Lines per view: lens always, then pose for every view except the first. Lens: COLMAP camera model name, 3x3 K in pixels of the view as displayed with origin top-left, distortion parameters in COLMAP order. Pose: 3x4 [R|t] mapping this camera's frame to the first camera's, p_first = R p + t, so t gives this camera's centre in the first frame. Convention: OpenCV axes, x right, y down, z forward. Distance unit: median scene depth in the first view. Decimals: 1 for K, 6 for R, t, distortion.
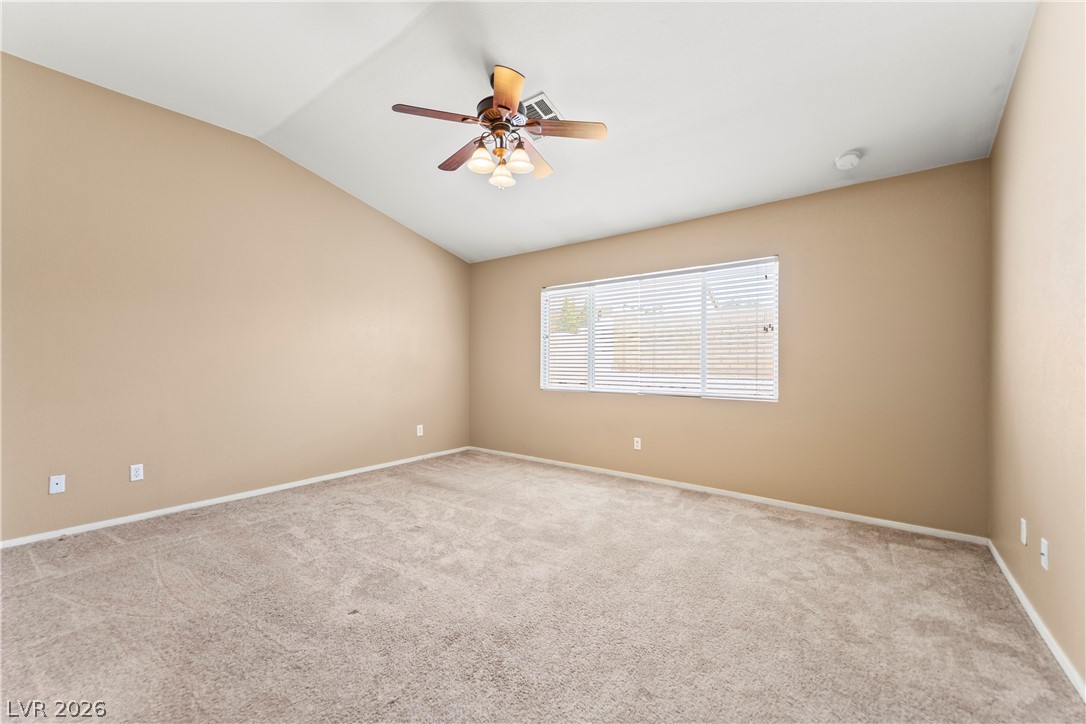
lens RADIAL K [[435.5, 0, 546.0], [0, 435.5, 359.8], [0, 0, 1]] dist [0.017964, -0.010436]
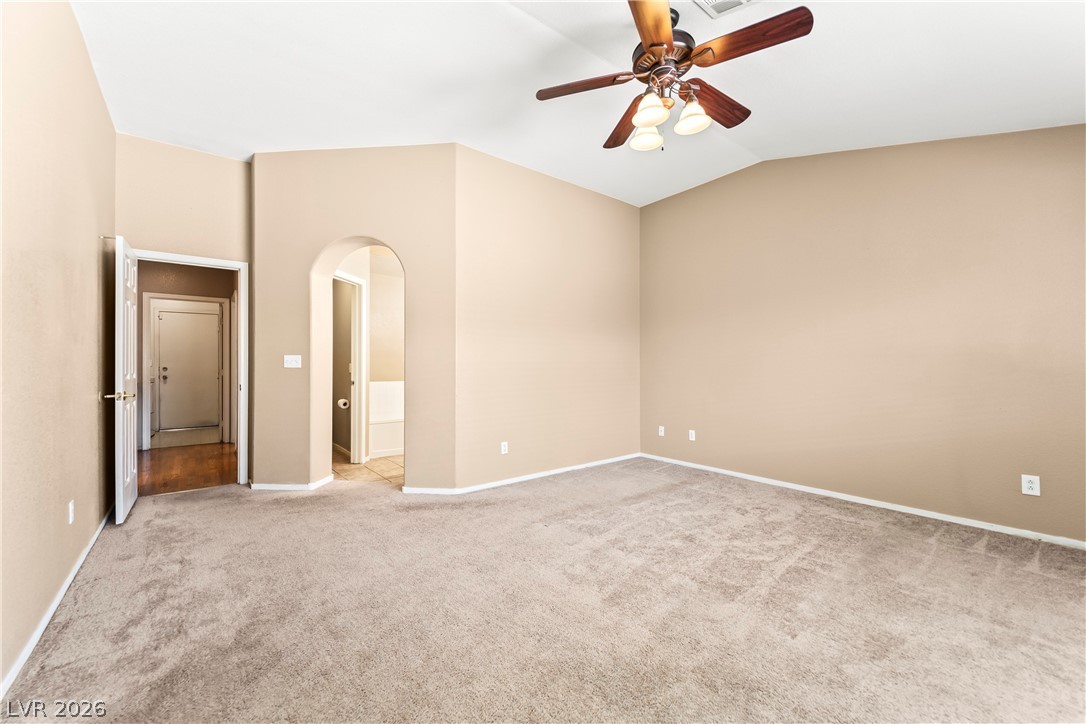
lens RADIAL K [[435.5, 0, 541.7], [0, 435.5, 366.2], [0, 0, 1]] dist [0.017964, -0.010436]
pose [[-0.260124, 0.005160, -0.965561, 0.620026], [0.008052, 0.999963, 0.003175, 0.006338], [0.965542, -0.006949, -0.260156, 0.830354]]
